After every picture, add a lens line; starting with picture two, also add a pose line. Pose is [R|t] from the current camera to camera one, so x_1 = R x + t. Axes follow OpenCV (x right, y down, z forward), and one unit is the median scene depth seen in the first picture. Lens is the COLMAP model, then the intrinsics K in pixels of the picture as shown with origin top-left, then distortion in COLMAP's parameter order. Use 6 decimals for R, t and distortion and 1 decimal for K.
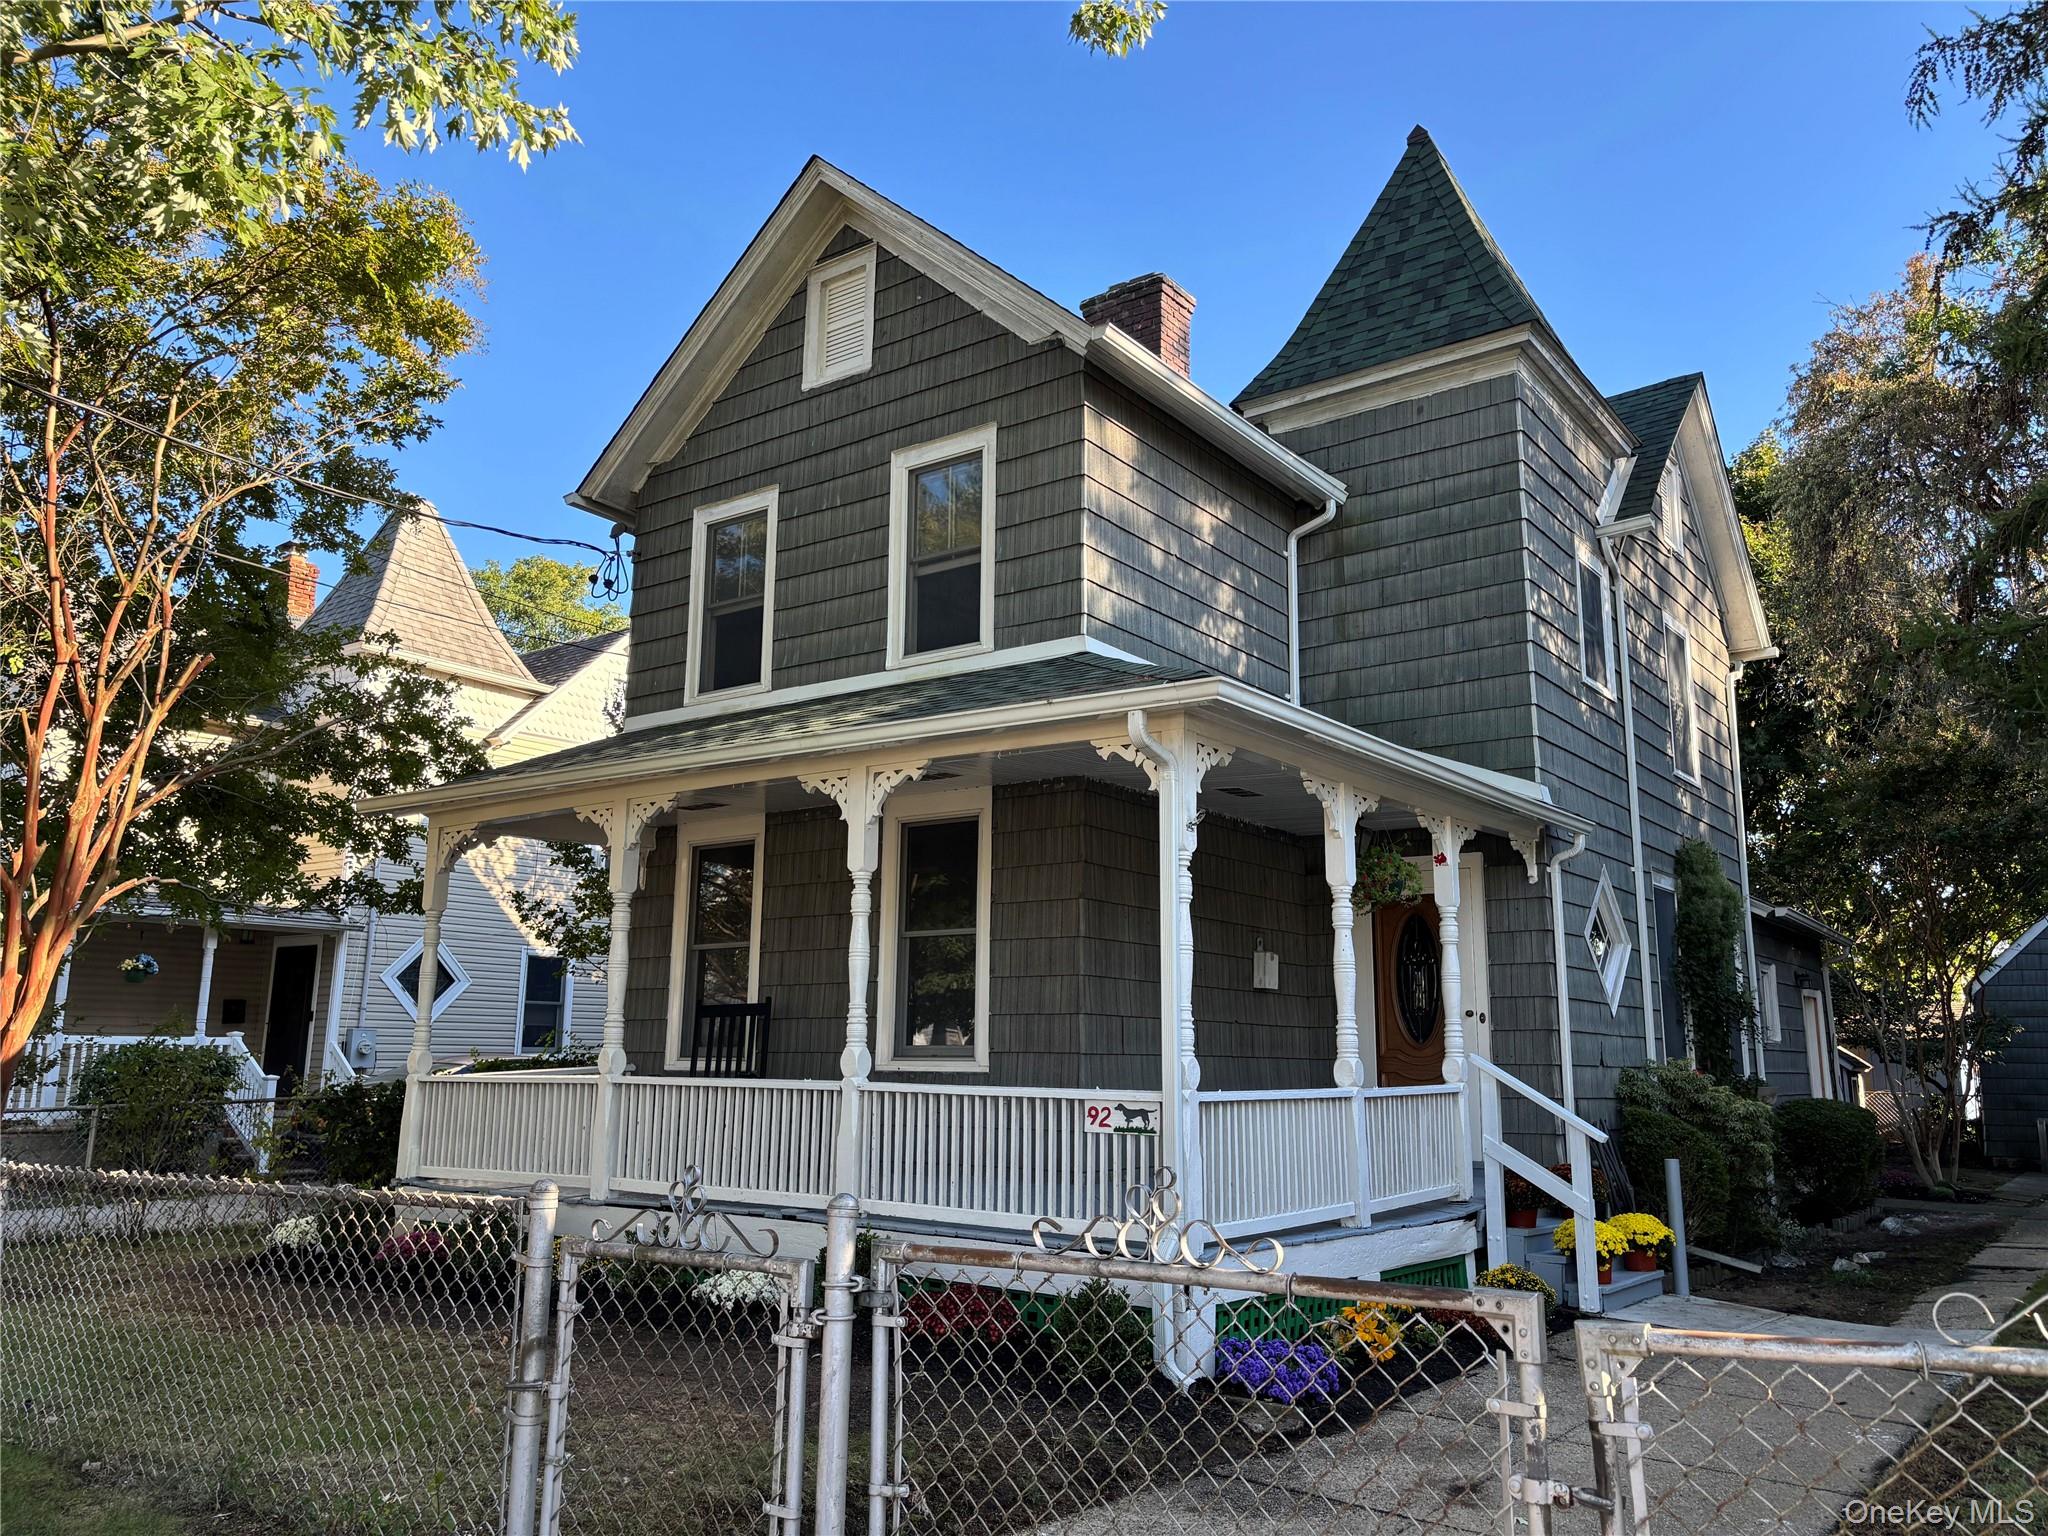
lens RADIAL K [[1559.5, 0, 1029.8], [0, 1559.5, 766.8], [0, 0, 1]] dist [0.052871, -0.048272]
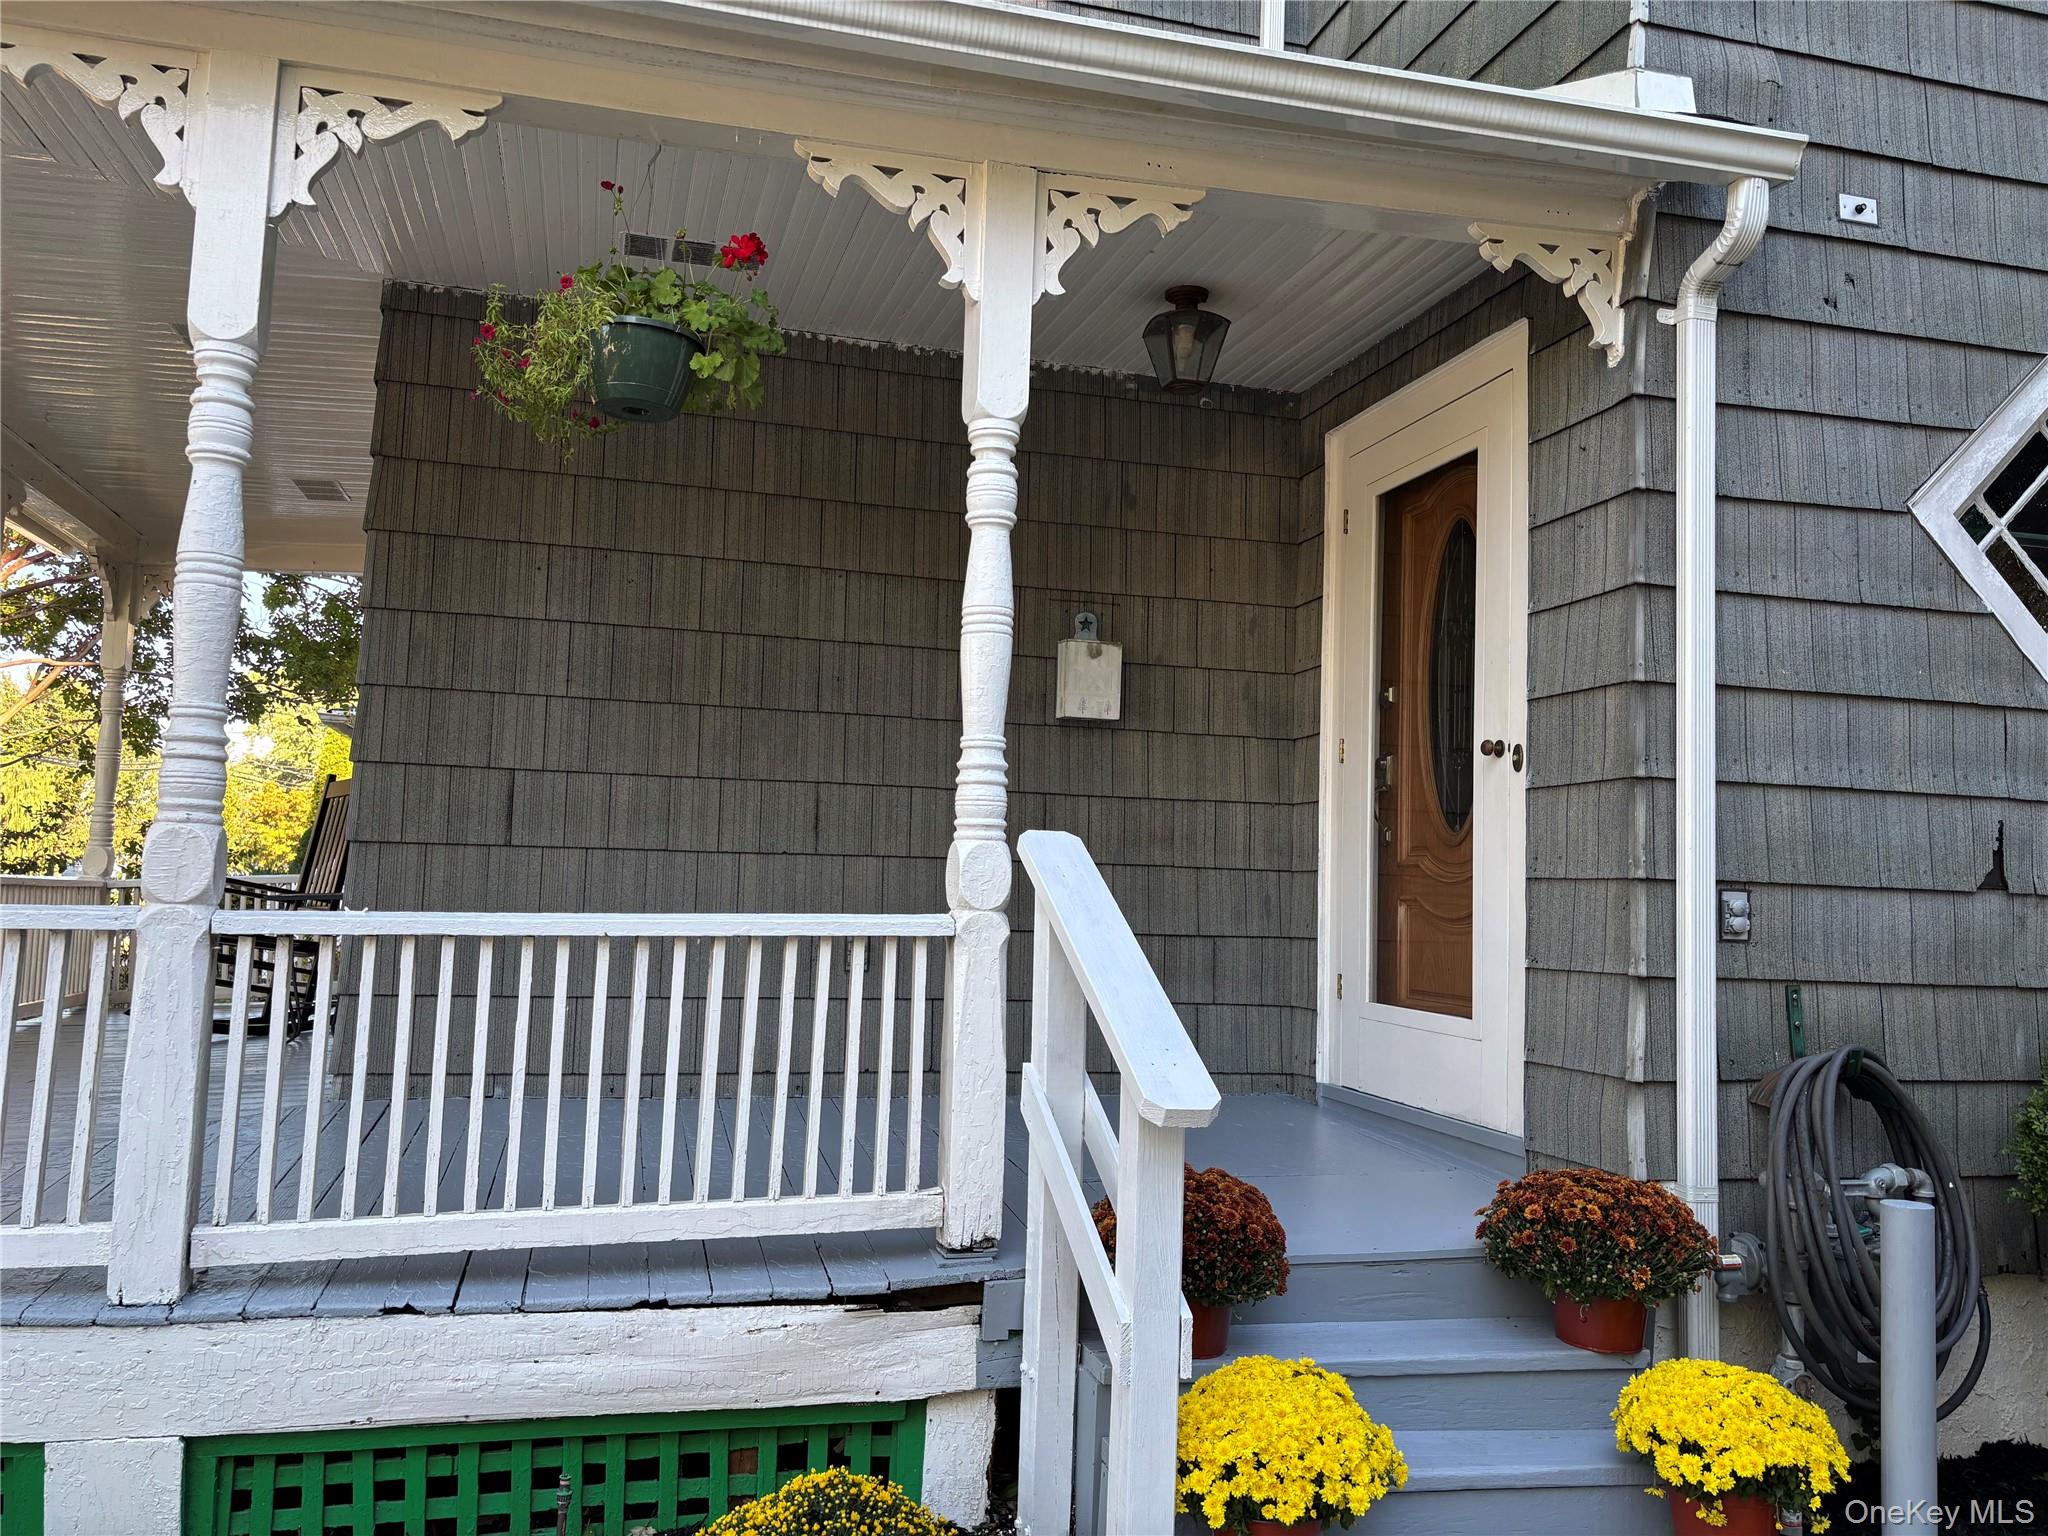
lens RADIAL K [[1559.5, 0, 1027.2], [0, 1559.5, 760.8], [0, 0, 1]] dist [0.052871, -0.048272]
pose [[0.777455, -0.042546, -0.627498, 0.417339], [0.097078, 0.993870, 0.052890, 0.125256], [0.621401, -0.102035, 0.776820, 0.615703]]
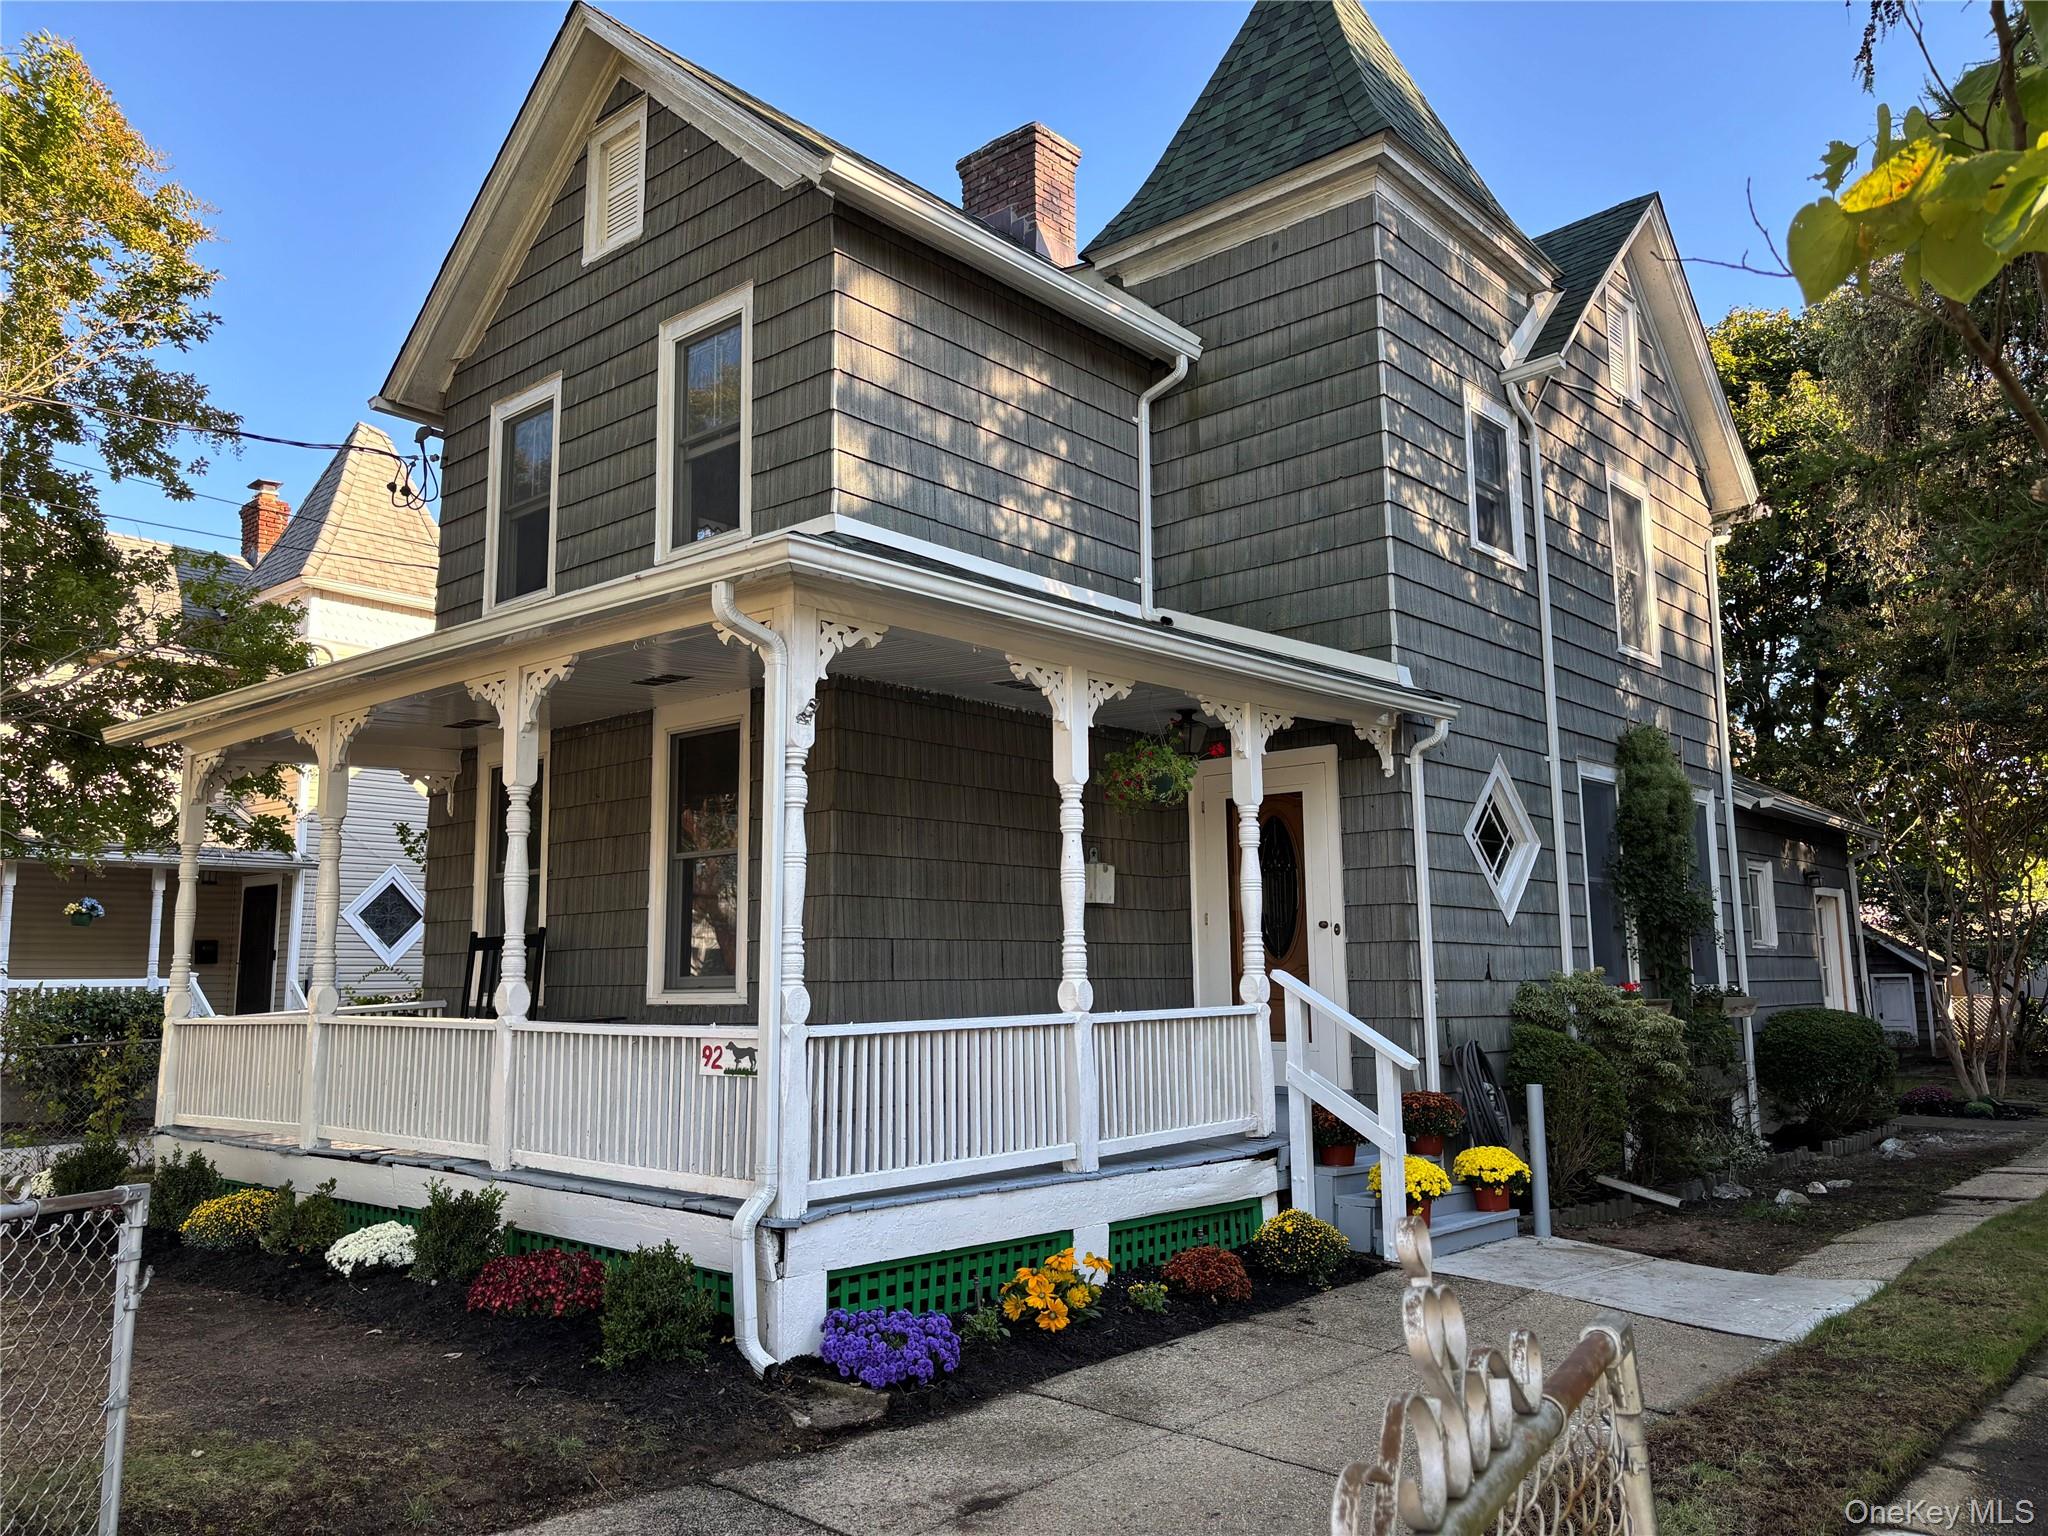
lens RADIAL K [[1559.5, 0, 1013.8], [0, 1559.5, 763.9], [0, 0, 1]] dist [0.052871, -0.048272]
pose [[0.995037, -0.034359, -0.093380, 0.185566], [0.038725, 0.998220, 0.045348, 0.018220], [0.091656, -0.048739, 0.994597, 0.100779]]
